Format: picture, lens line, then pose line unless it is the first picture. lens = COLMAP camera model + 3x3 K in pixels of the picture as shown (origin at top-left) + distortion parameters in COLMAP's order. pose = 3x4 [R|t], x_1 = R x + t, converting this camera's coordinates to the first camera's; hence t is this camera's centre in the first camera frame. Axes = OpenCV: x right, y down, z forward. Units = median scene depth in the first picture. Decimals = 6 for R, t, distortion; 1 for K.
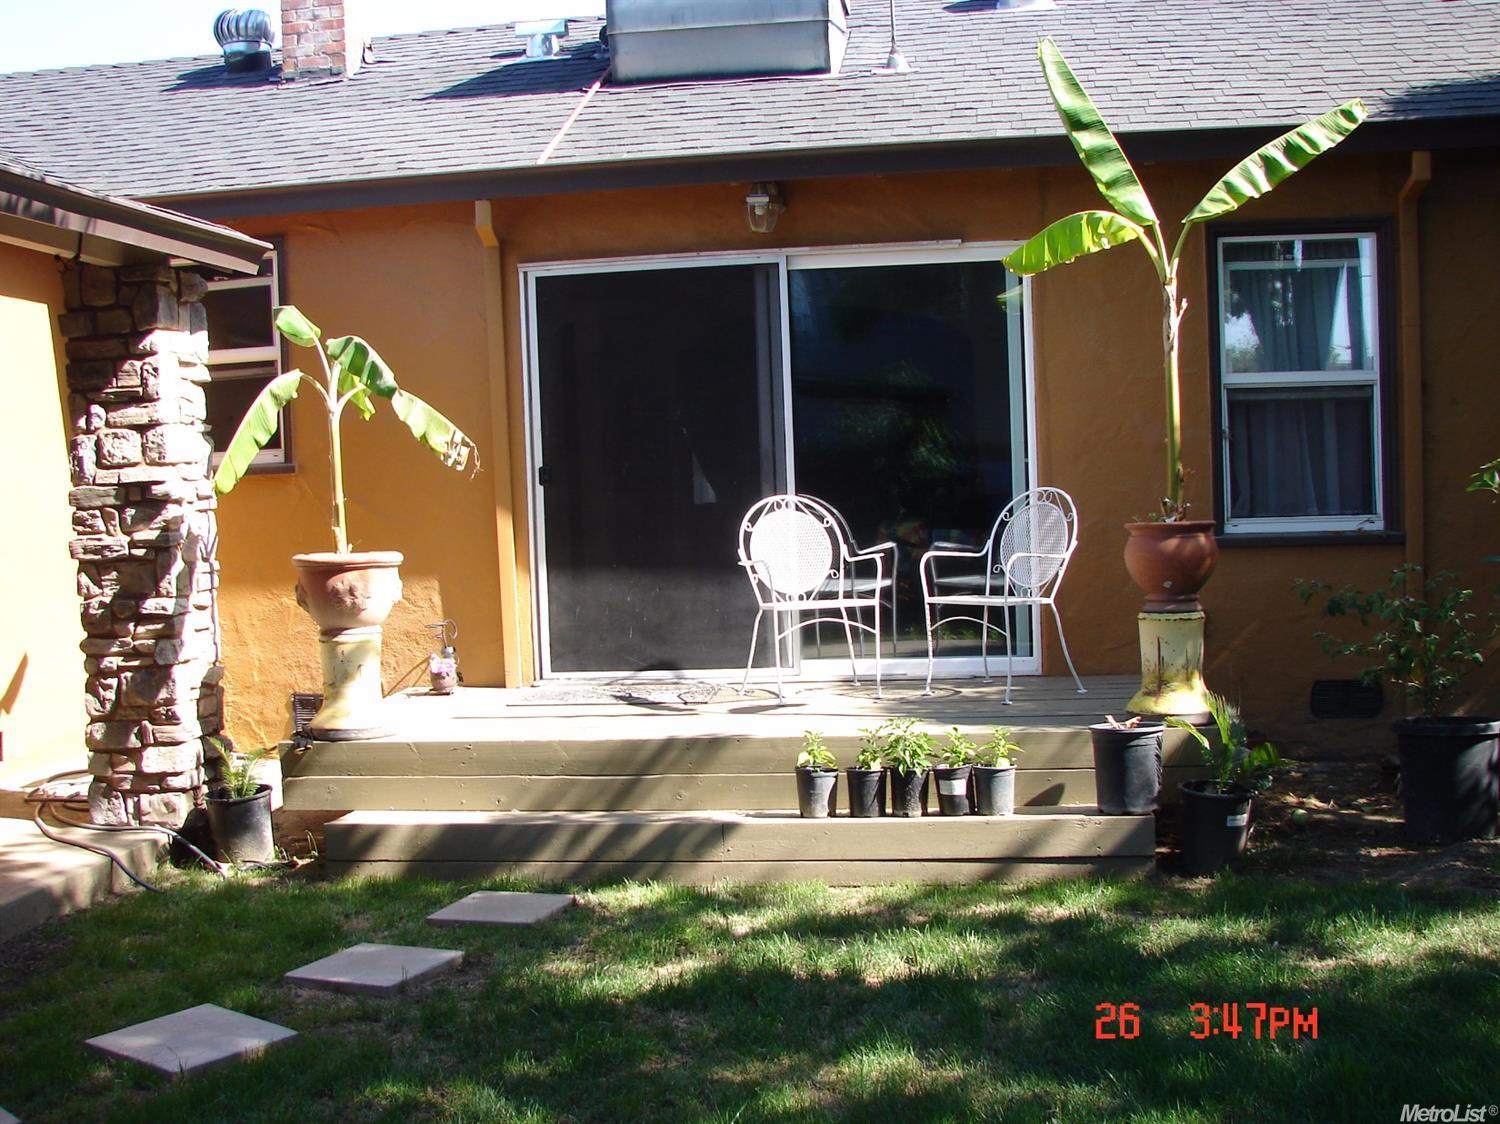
lens RADIAL K [[1620.3, 0, 750.6], [0, 1620.3, 572.8], [0, 0, 1]] dist [-0.204718, 0.249744]
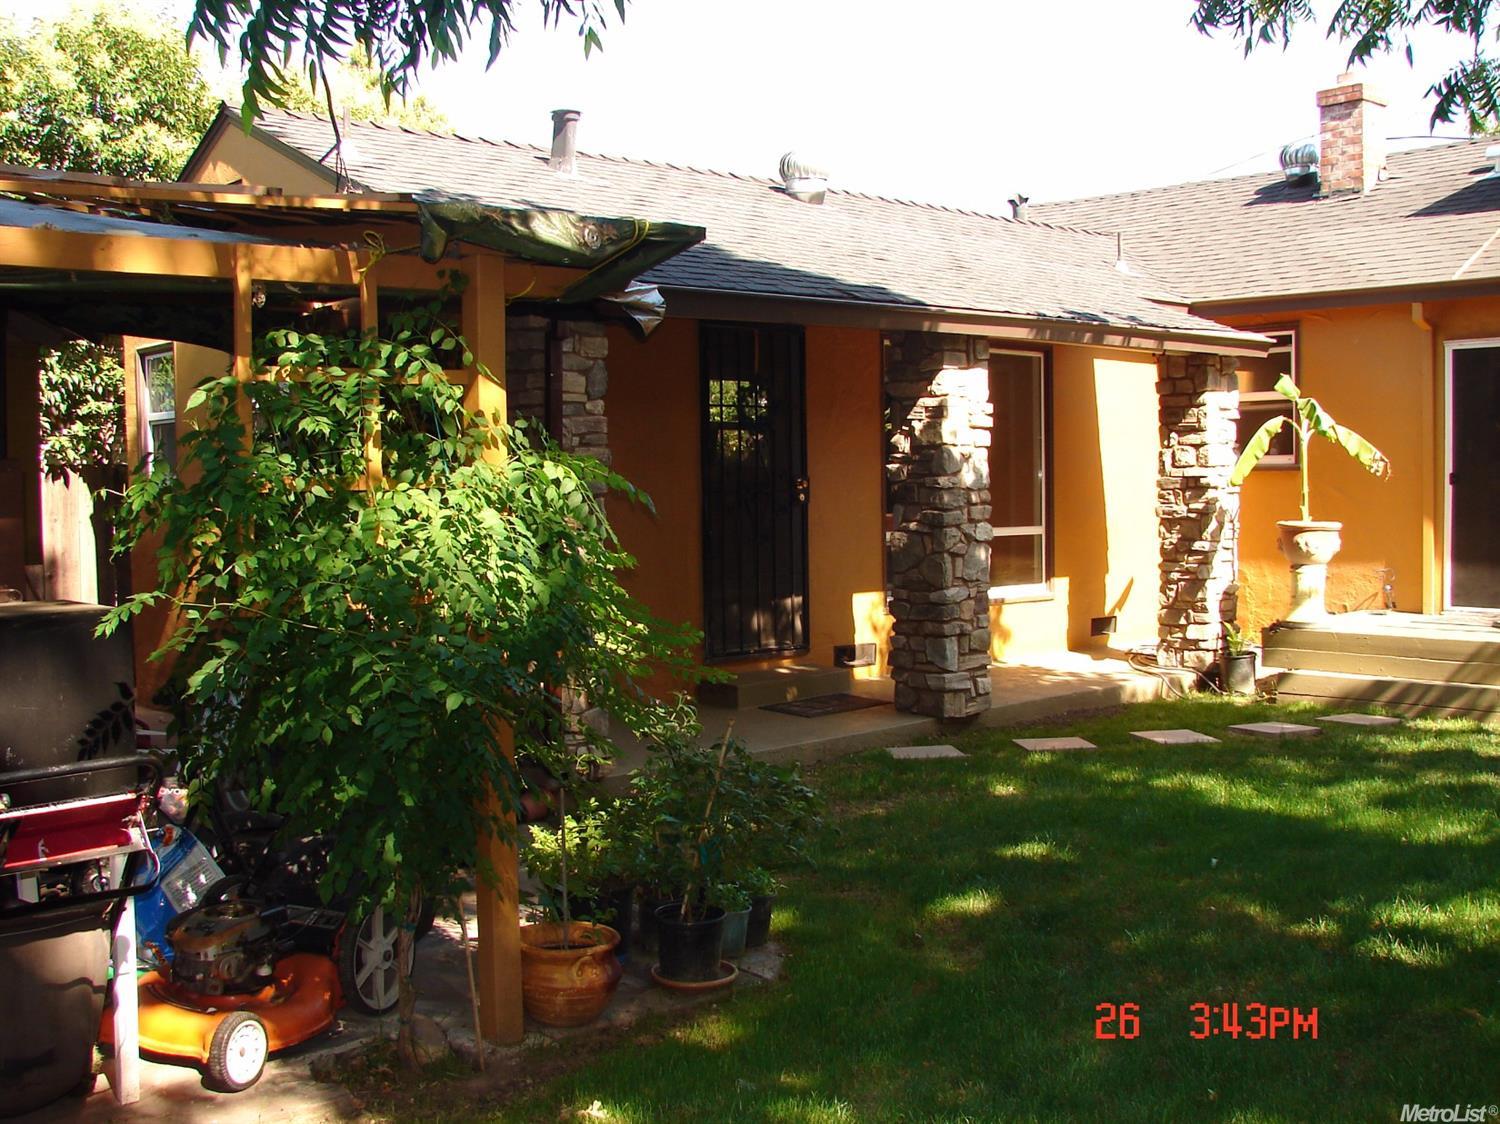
lens RADIAL K [[1620.3, 0, 750.6], [0, 1620.3, 572.8], [0, 0, 1]] dist [-0.204718, 0.249744]
pose [[0.766716, 0.064726, -0.638716, 0.387625], [-0.051546, 0.997899, 0.039248, 0.006804], [0.639914, 0.002831, 0.768441, -0.707775]]
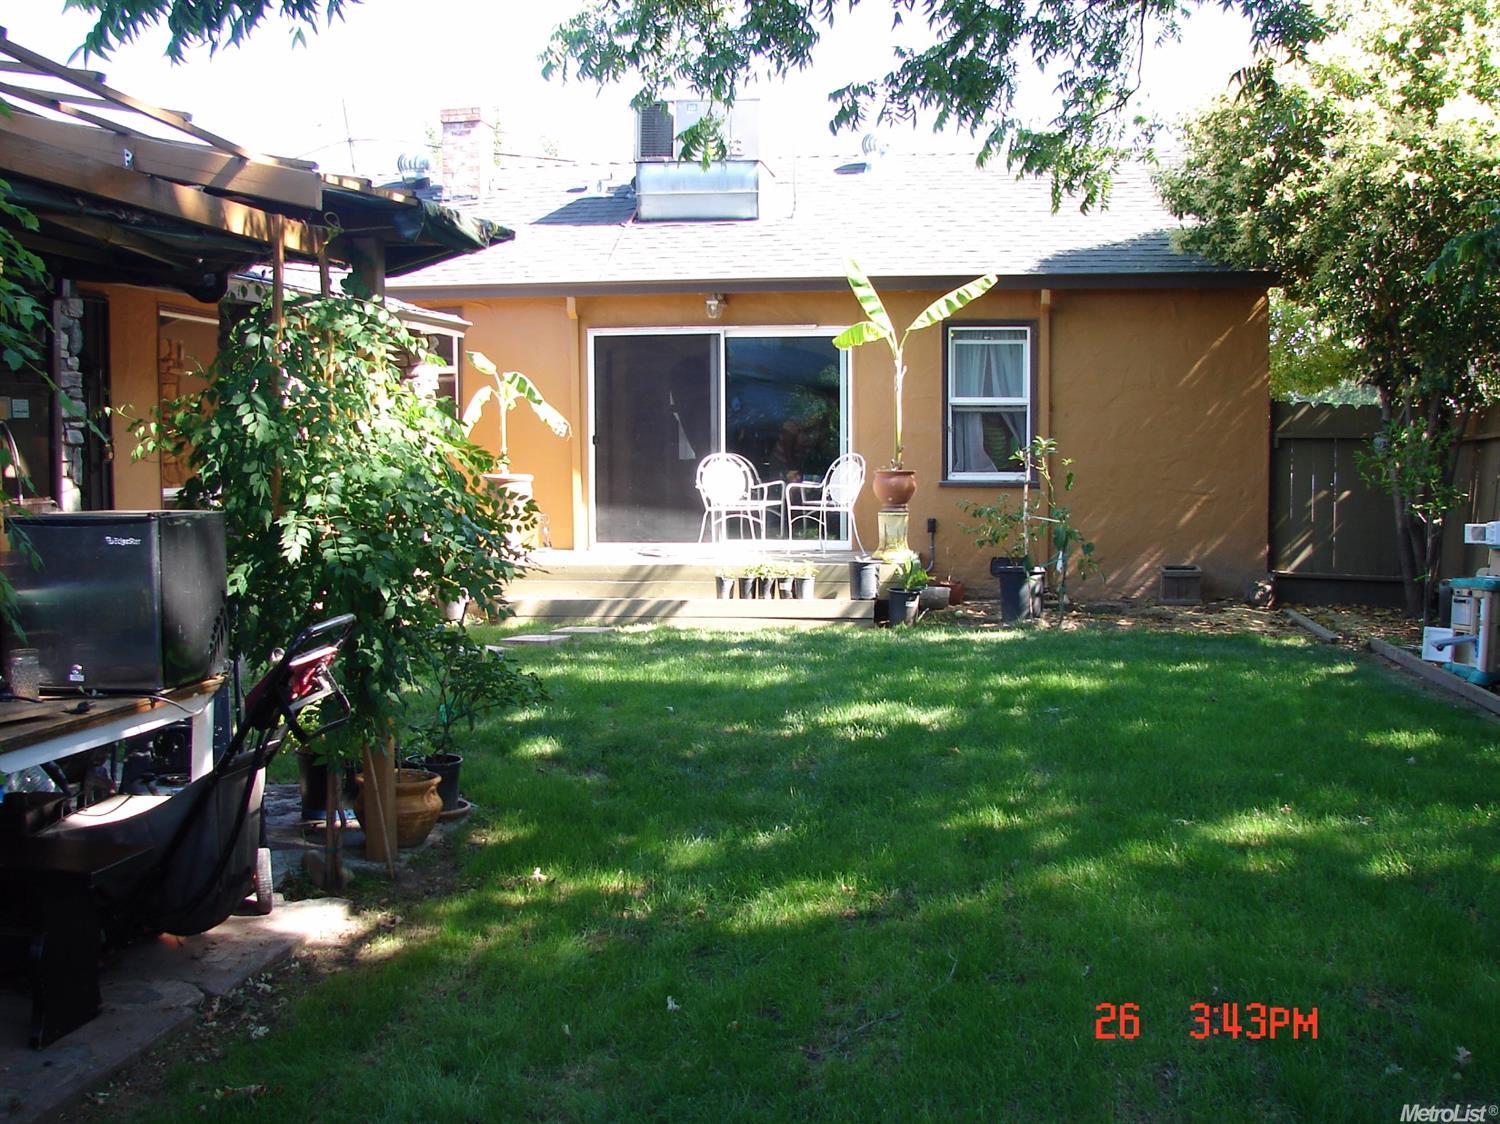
lens RADIAL K [[1620.3, 0, 750.6], [0, 1620.3, 572.8], [0, 0, 1]] dist [-0.204718, 0.249744]
pose [[0.999530, 0.030586, 0.001895, 0.066109], [-0.030621, 0.999269, 0.022880, 0.058891], [-0.001193, -0.022927, 0.999736, -1.118236]]
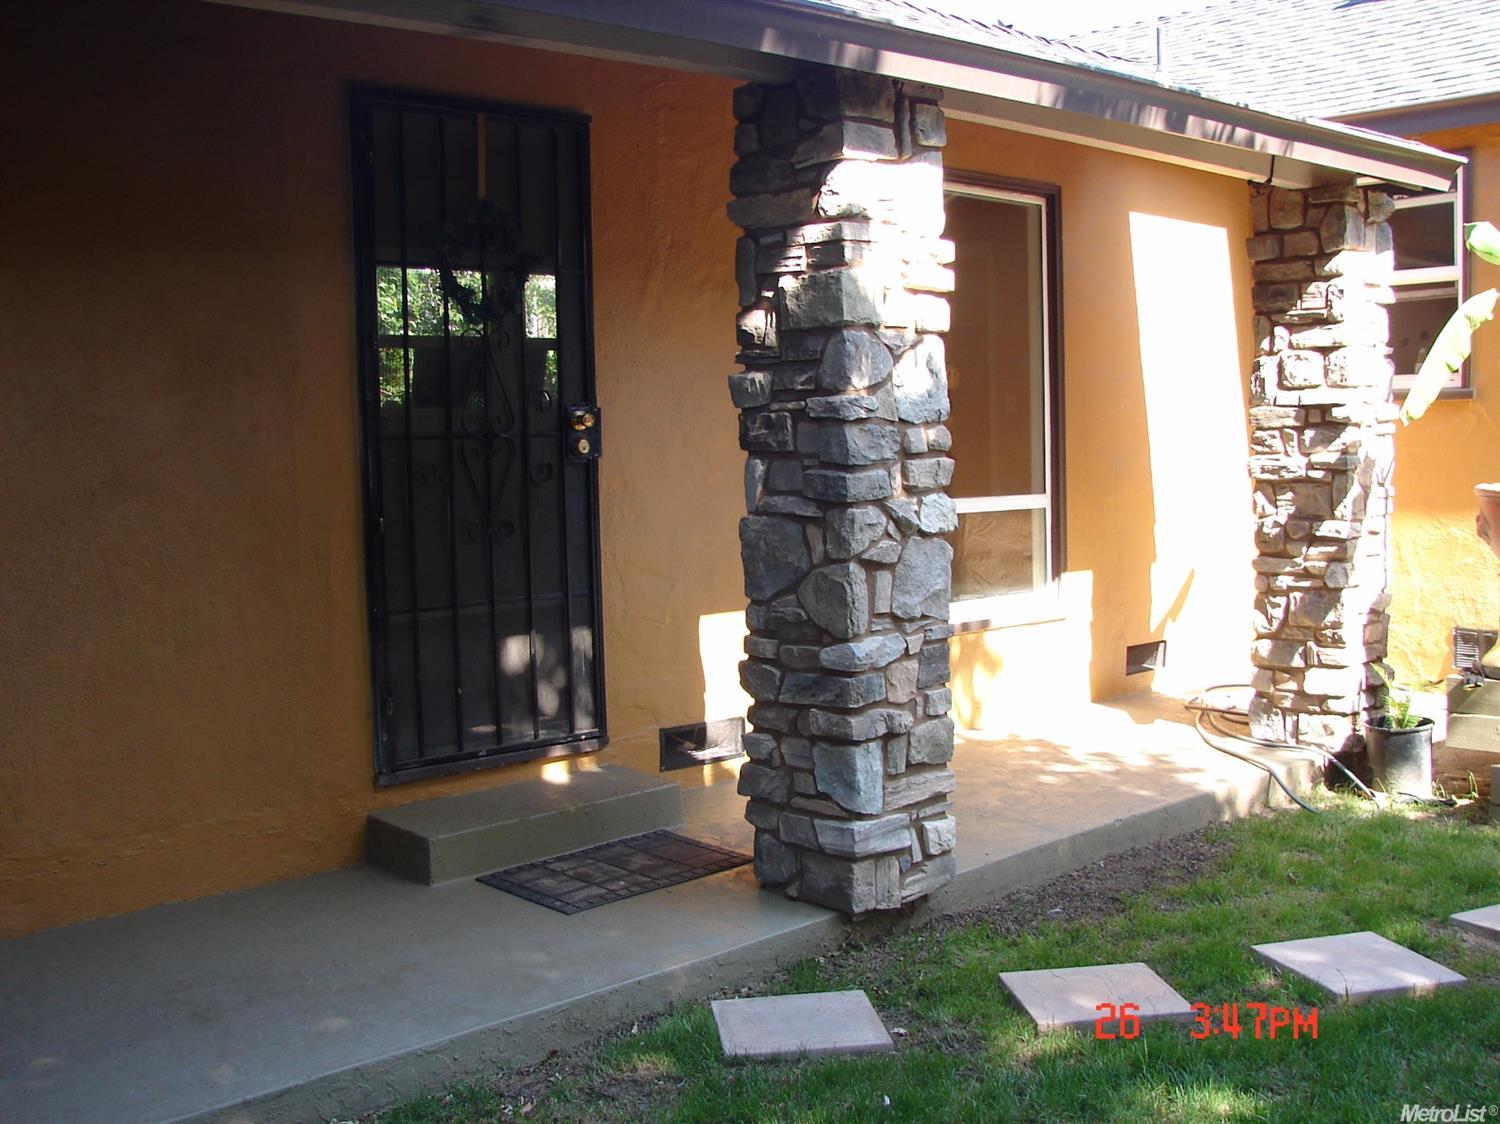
lens RADIAL K [[1620.3, 0, 750.6], [0, 1620.3, 572.8], [0, 0, 1]] dist [-0.204718, 0.249744]
pose [[0.775537, 0.072729, -0.627099, -0.029884], [-0.042220, 0.997093, 0.063426, 0.000838], [0.629889, -0.022713, 0.776353, -0.008987]]
